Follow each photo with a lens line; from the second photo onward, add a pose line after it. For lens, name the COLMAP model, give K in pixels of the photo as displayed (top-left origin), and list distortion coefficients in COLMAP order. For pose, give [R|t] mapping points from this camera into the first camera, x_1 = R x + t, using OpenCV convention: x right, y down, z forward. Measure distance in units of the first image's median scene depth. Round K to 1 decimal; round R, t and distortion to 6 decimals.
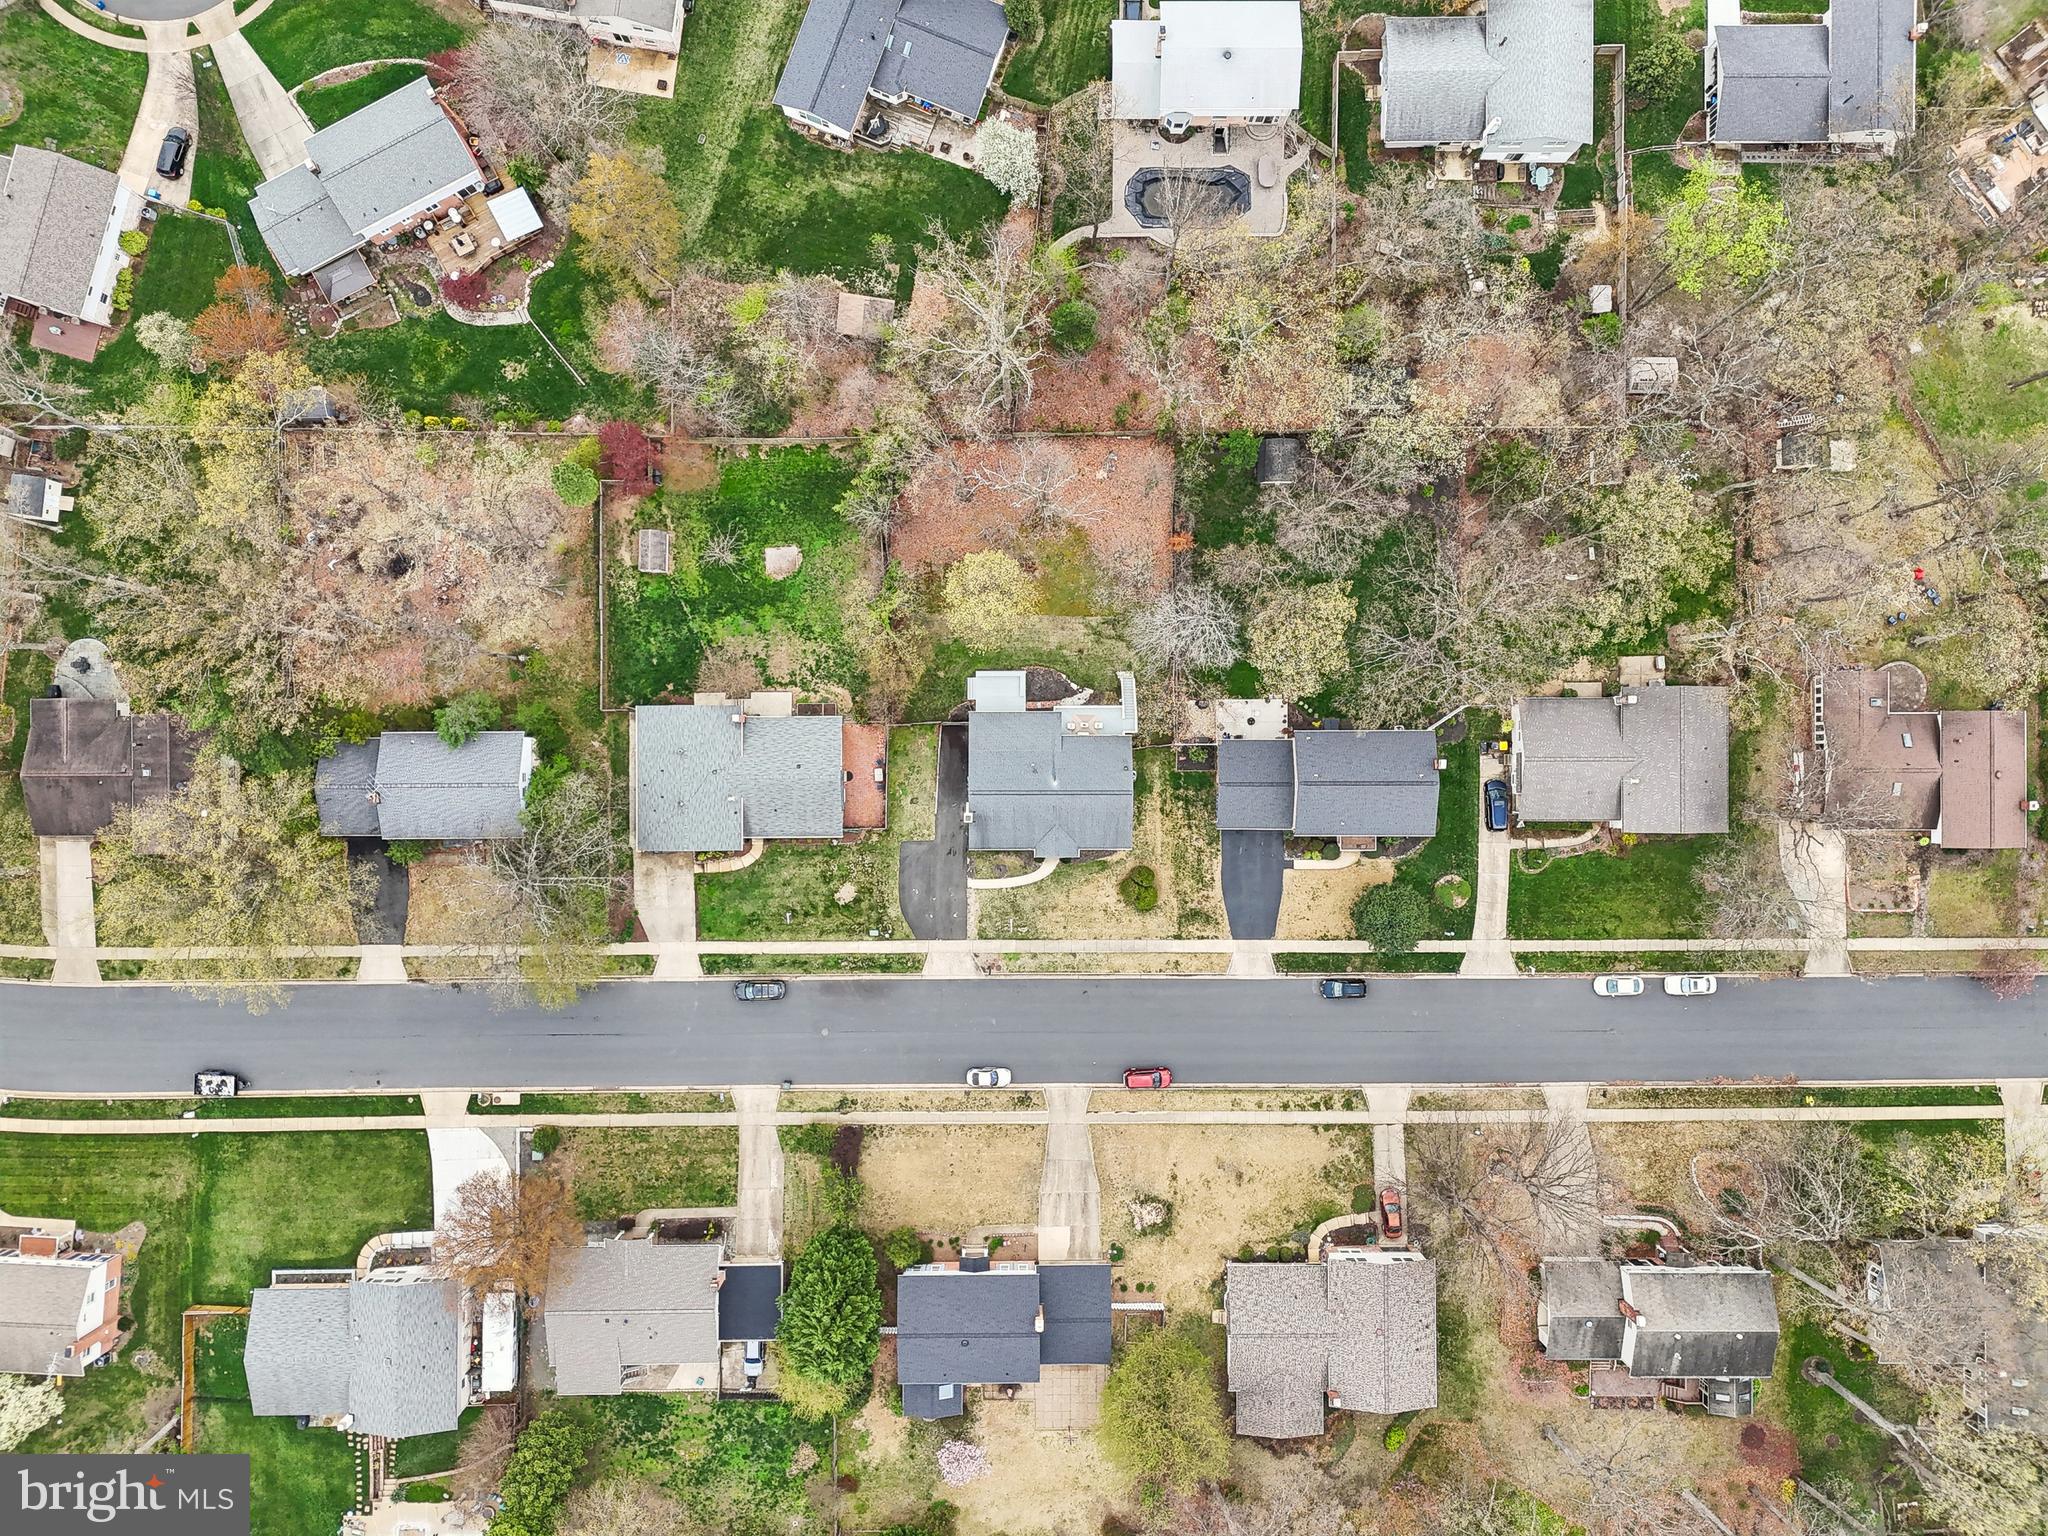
lens RADIAL K [[1572.9, 0, 1024.0], [0, 1572.9, 768.0], [0, 0, 1]] dist [0.070929, -0.081682]
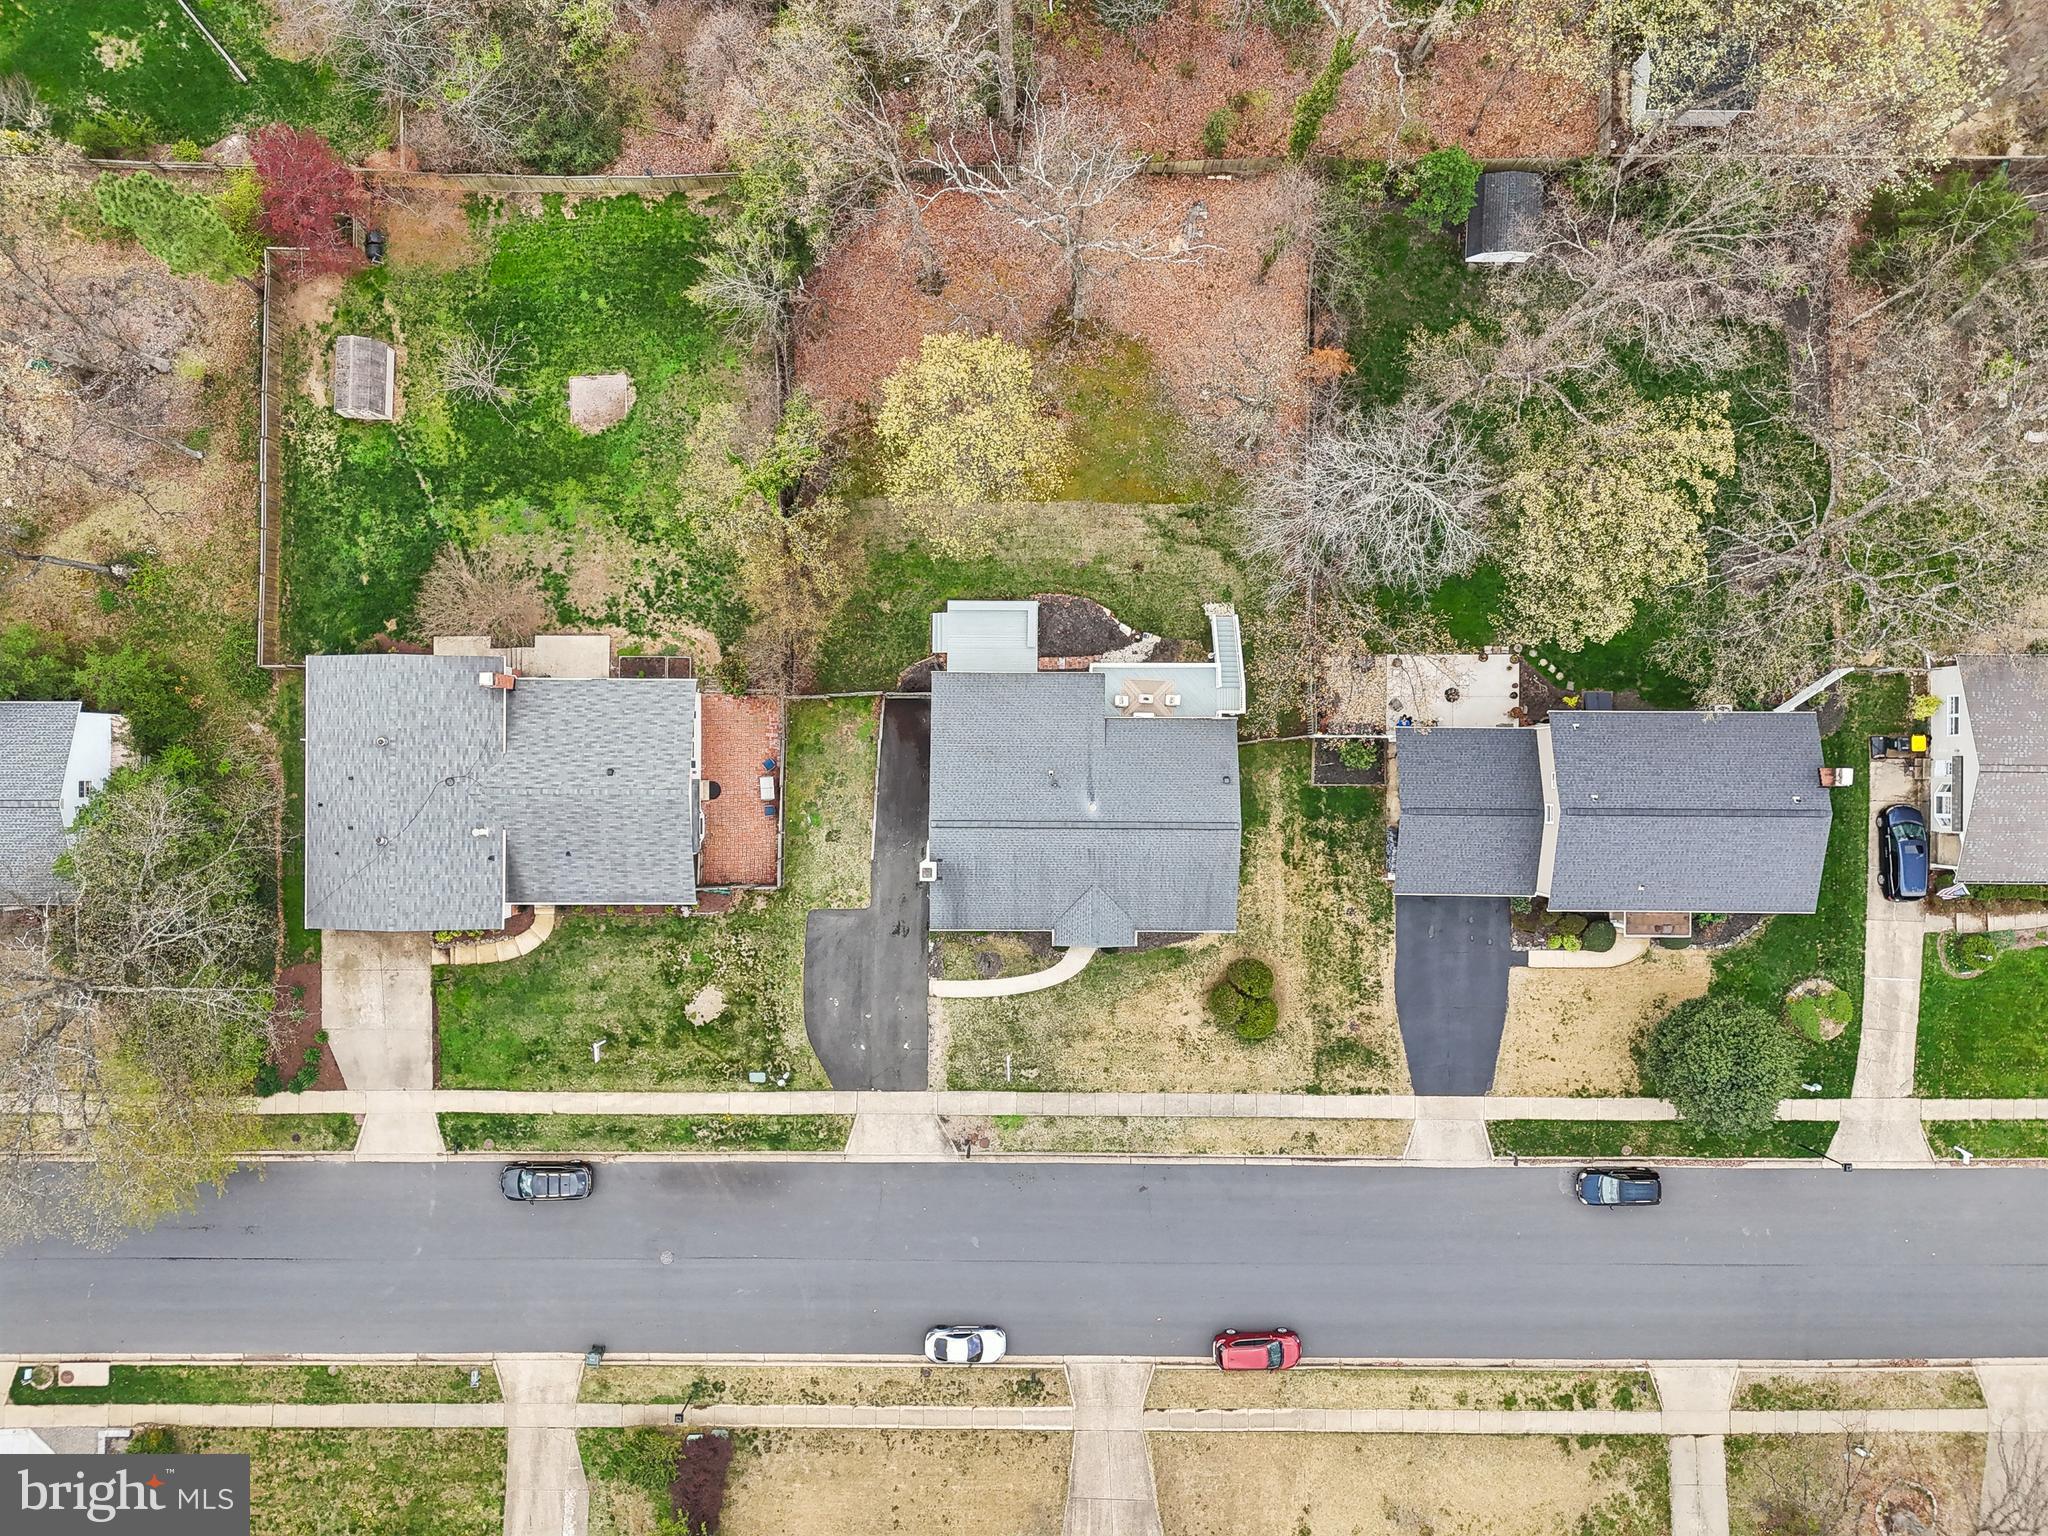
lens RADIAL K [[1572.9, 0, 1024.0], [0, 1572.9, 768.0], [0, 0, 1]] dist [0.070929, -0.081682]
pose [[0.999973, 0.007249, -0.000956, -0.002933], [-0.007251, 0.999972, -0.002051, -0.002171], [0.000941, 0.002058, 0.999997, 0.450635]]
